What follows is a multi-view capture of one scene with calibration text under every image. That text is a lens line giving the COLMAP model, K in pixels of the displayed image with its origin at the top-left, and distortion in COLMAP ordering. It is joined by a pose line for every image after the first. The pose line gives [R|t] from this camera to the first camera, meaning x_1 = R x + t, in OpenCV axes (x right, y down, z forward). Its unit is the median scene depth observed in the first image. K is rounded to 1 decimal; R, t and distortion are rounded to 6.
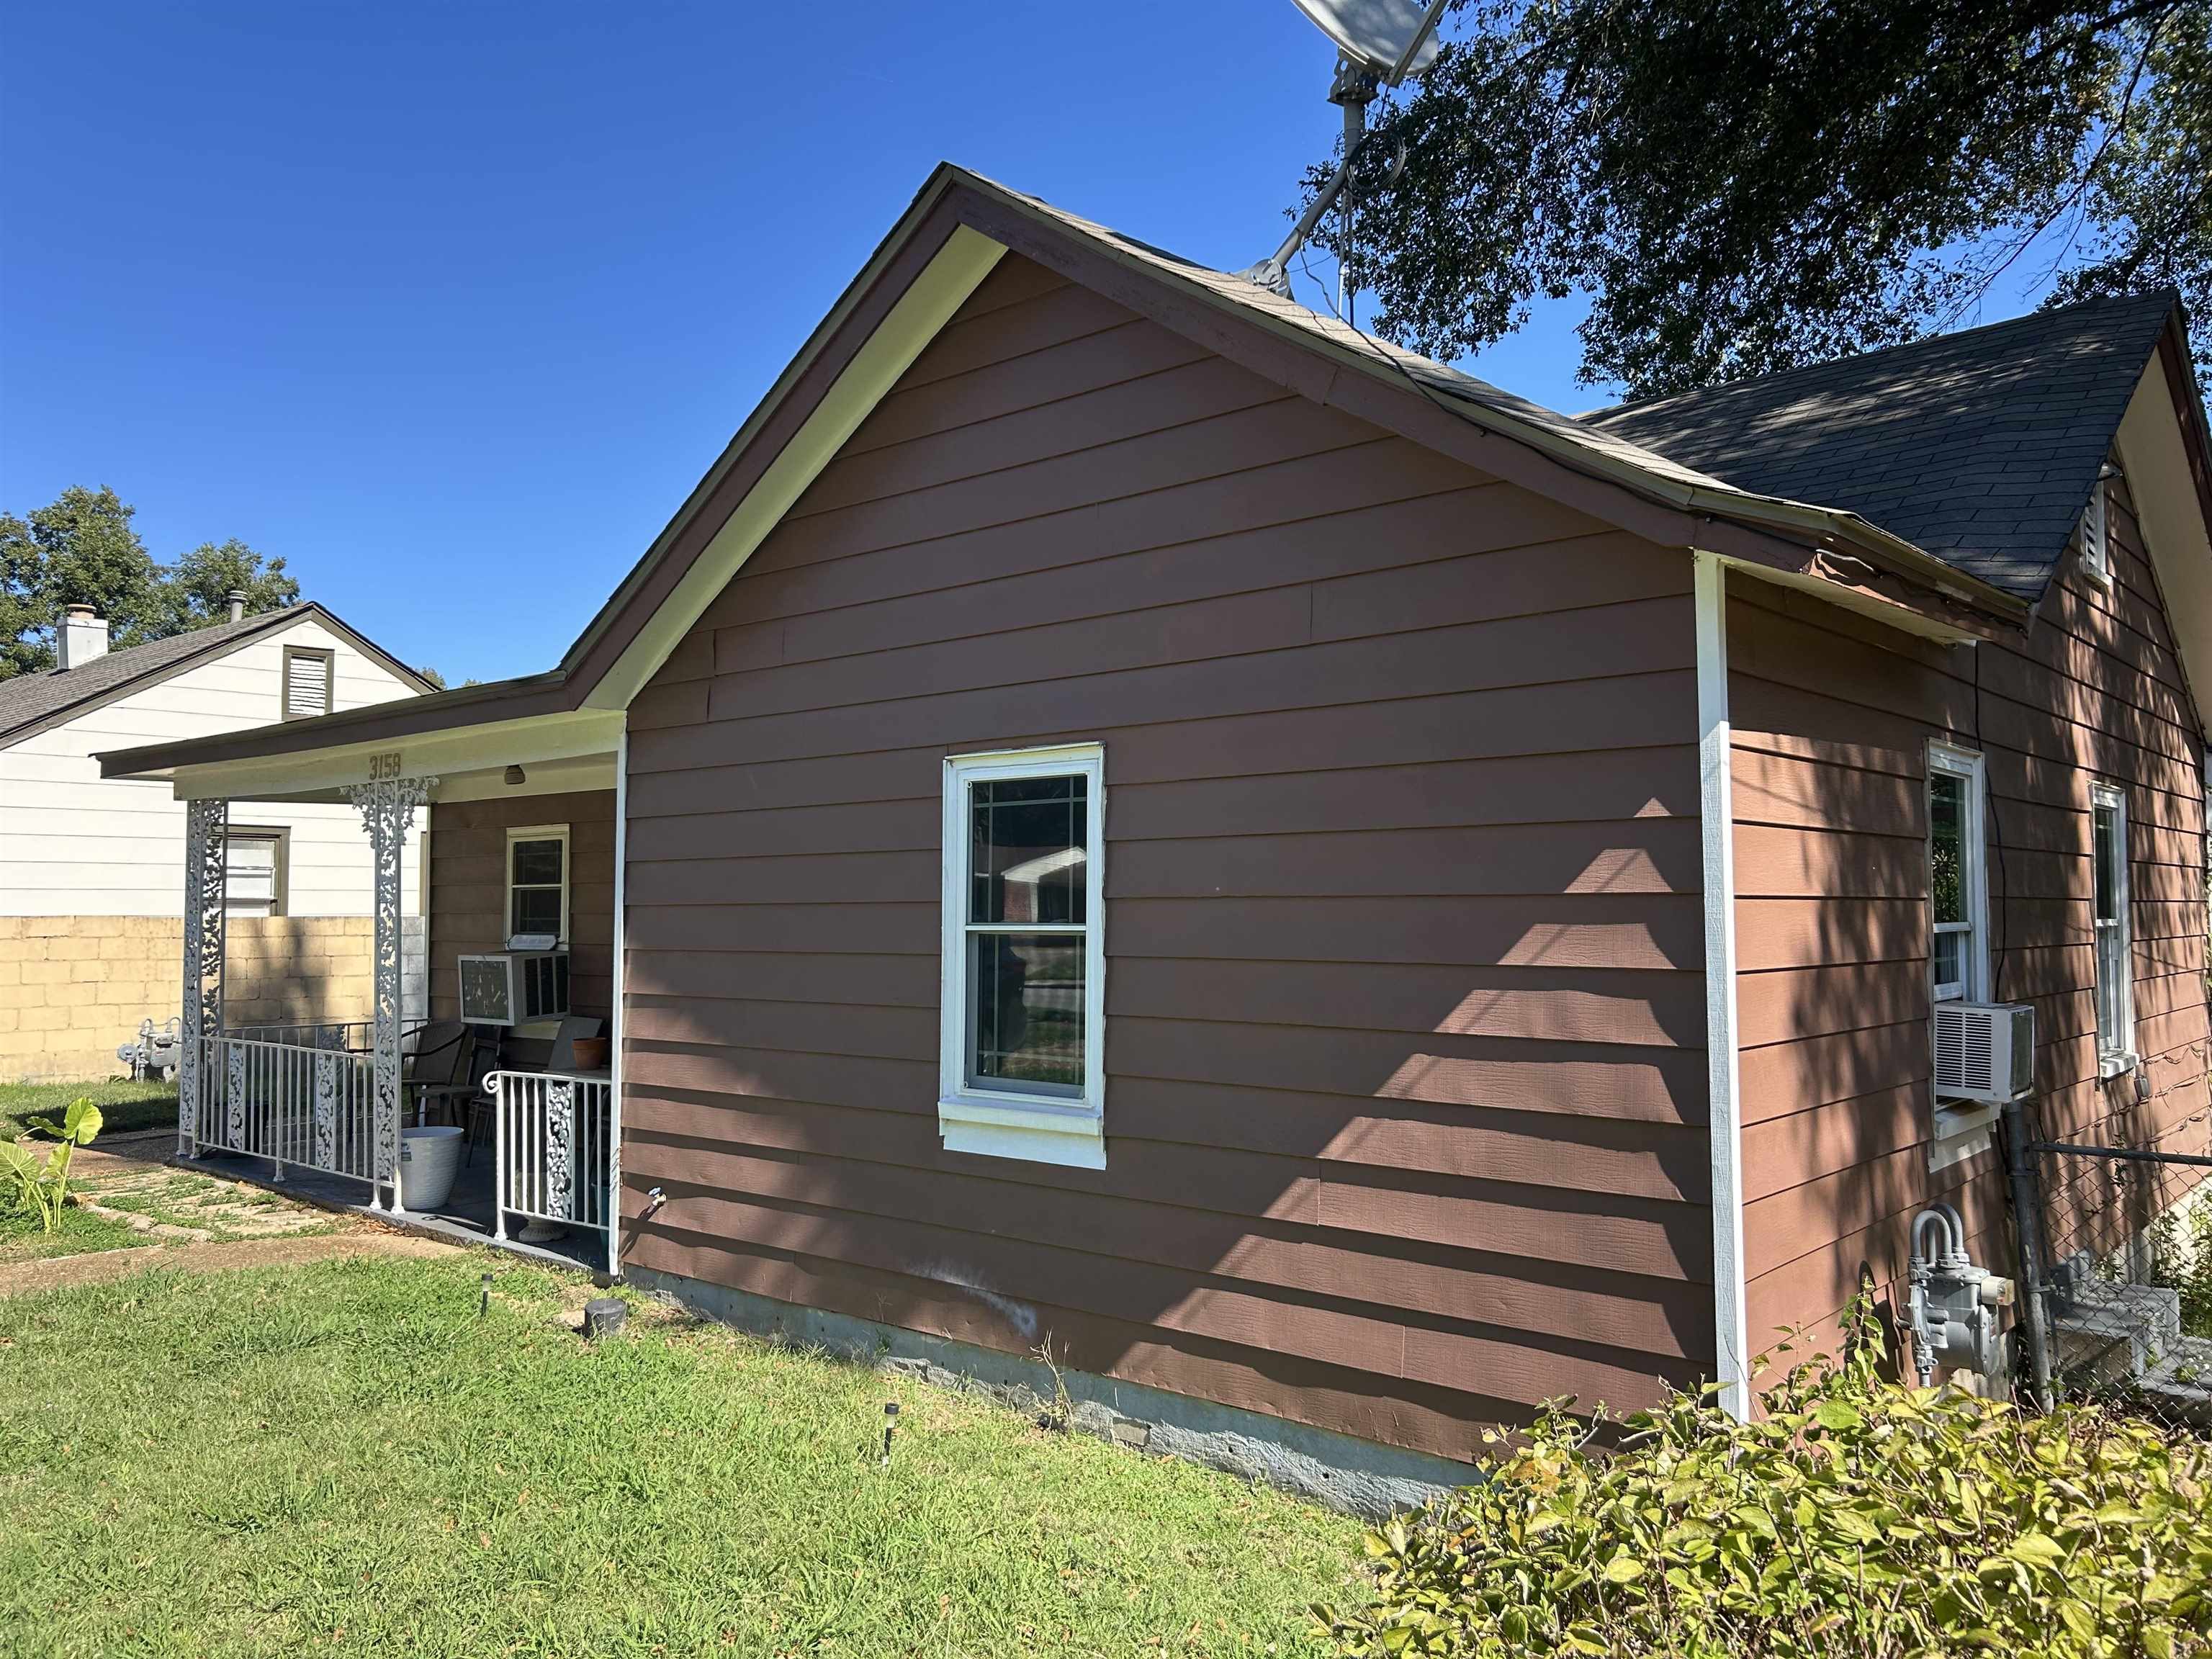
lens RADIAL K [[1669.8, 0, 1106.6], [0, 1669.8, 829.6], [0, 0, 1]] dist [0.033704, -0.036336]
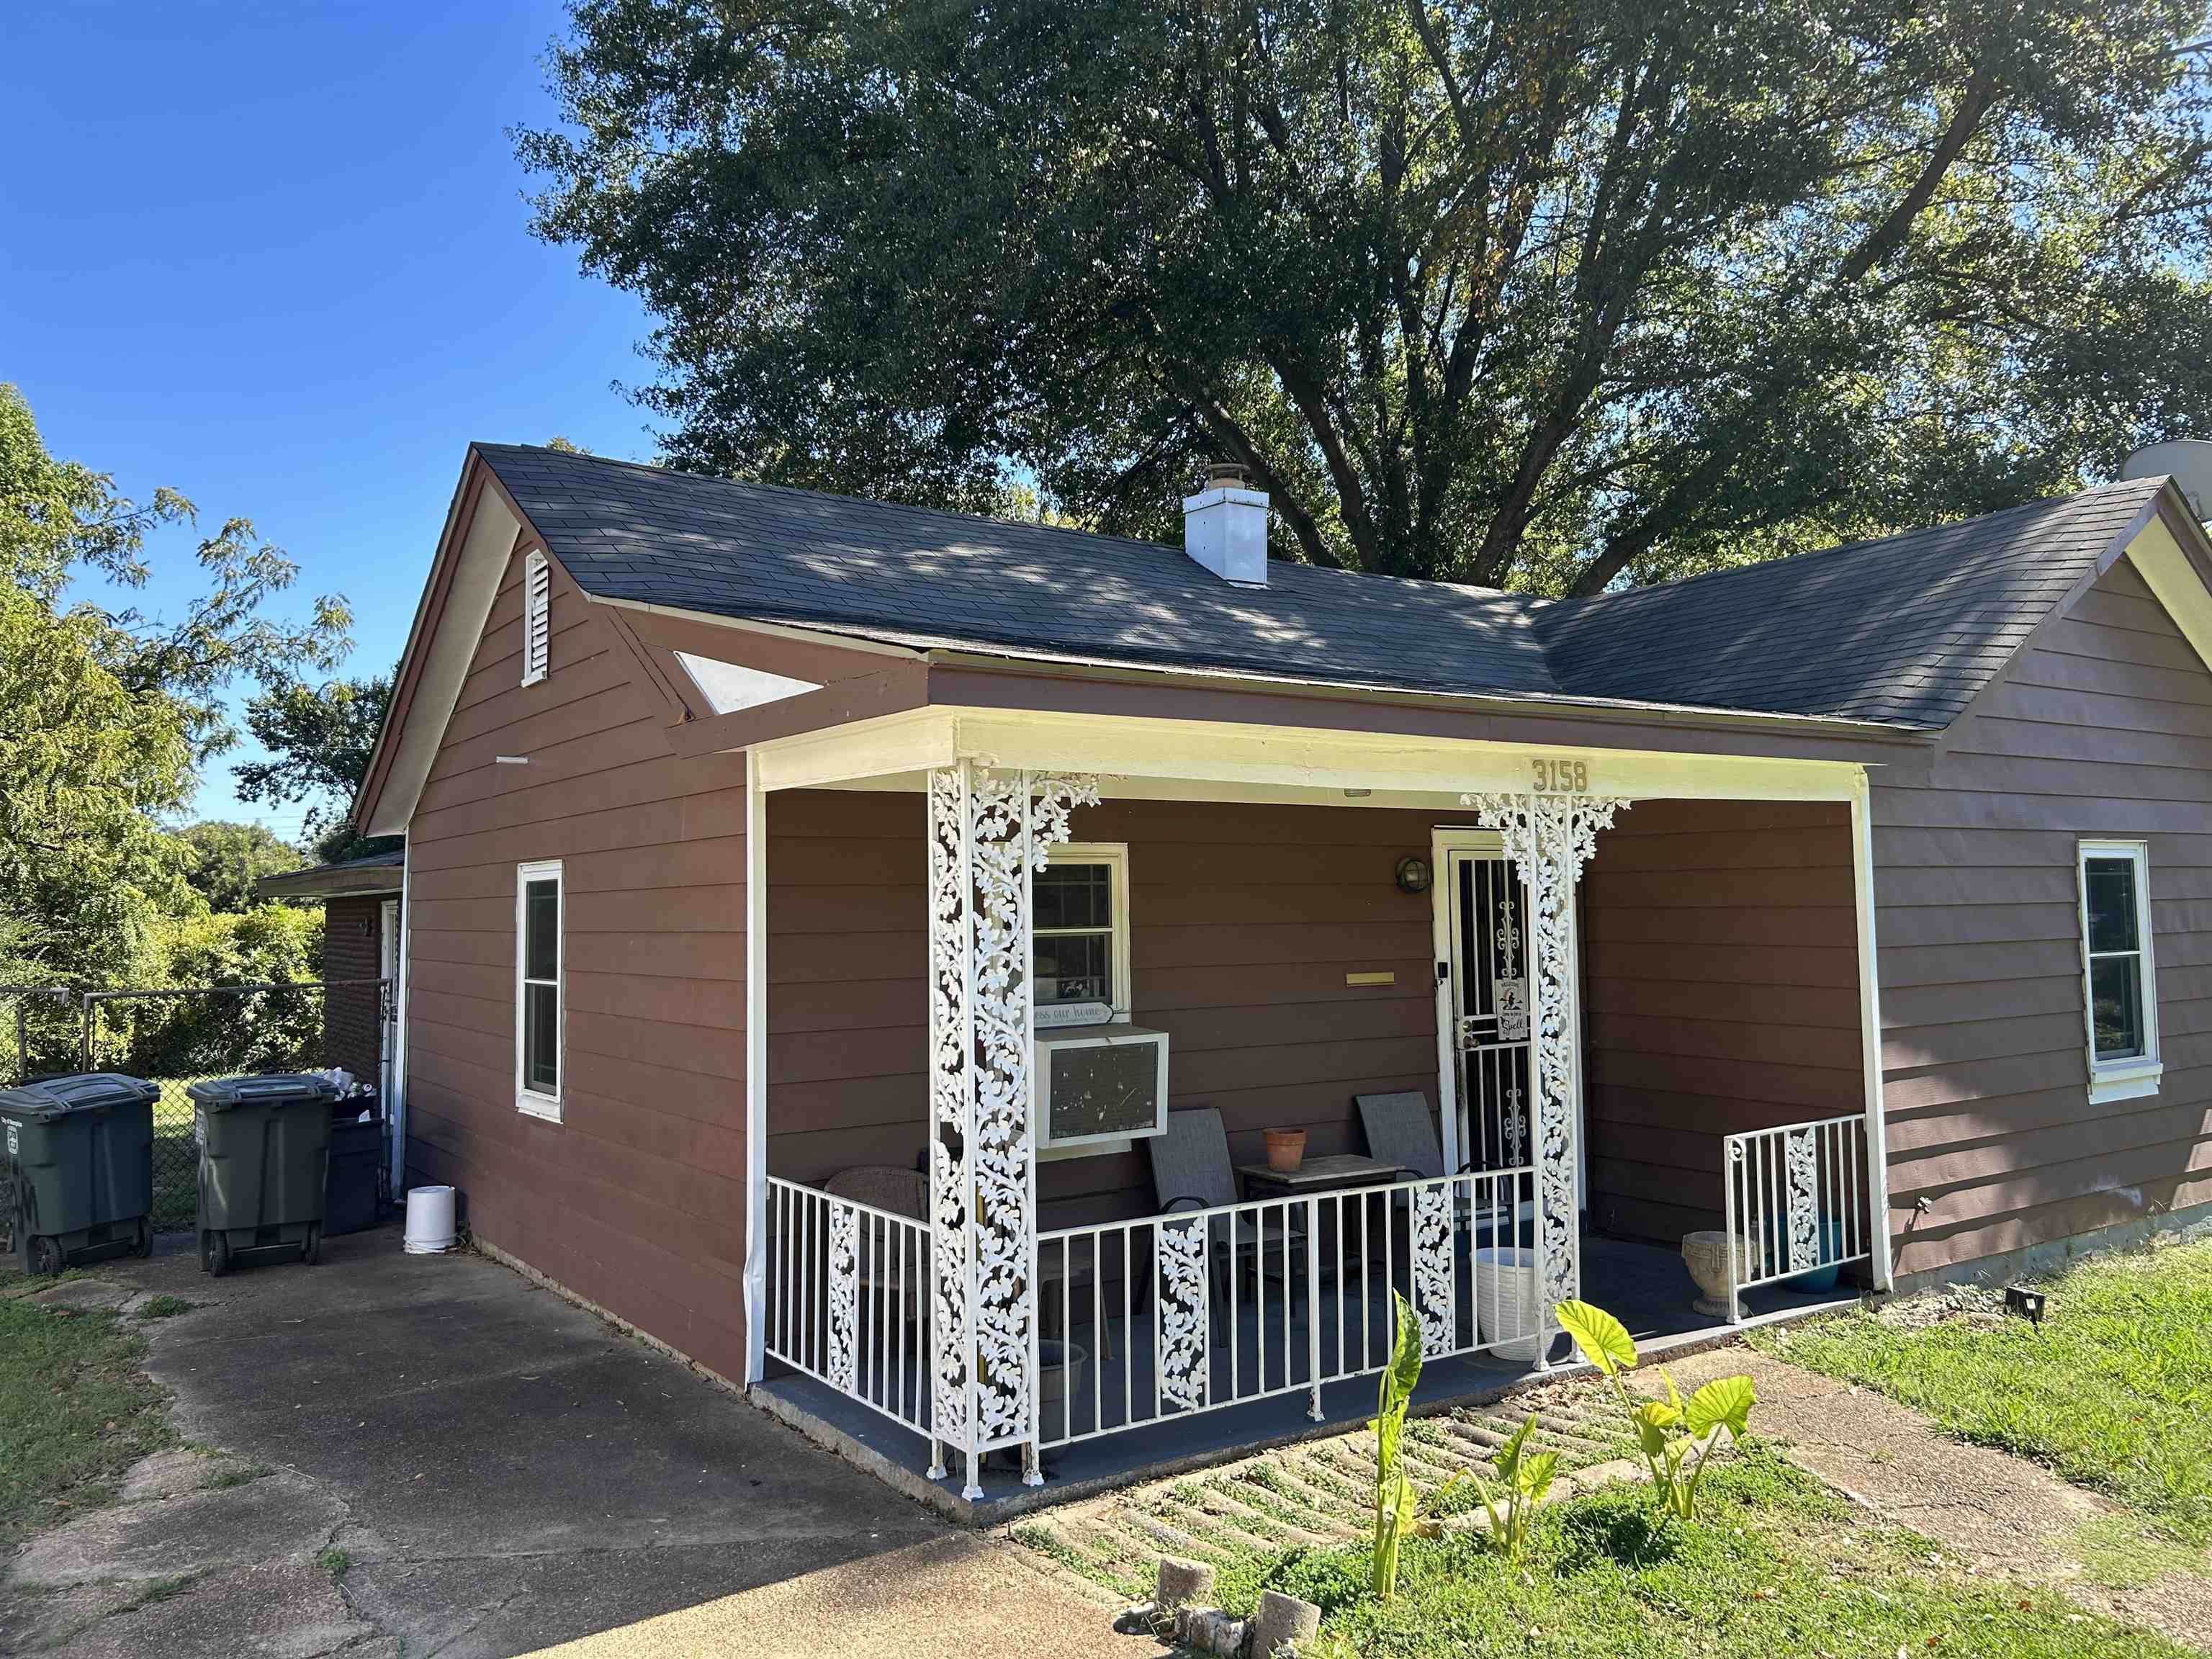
lens RADIAL K [[1669.8, 0, 1105.8], [0, 1669.8, 829.9], [0, 0, 1]] dist [0.033704, -0.036336]
pose [[0.238510, 0.050572, 0.969822, -1.431017], [-0.034406, 0.998456, -0.043604, 0.031887], [-0.970530, -0.022967, 0.239882, 1.198723]]
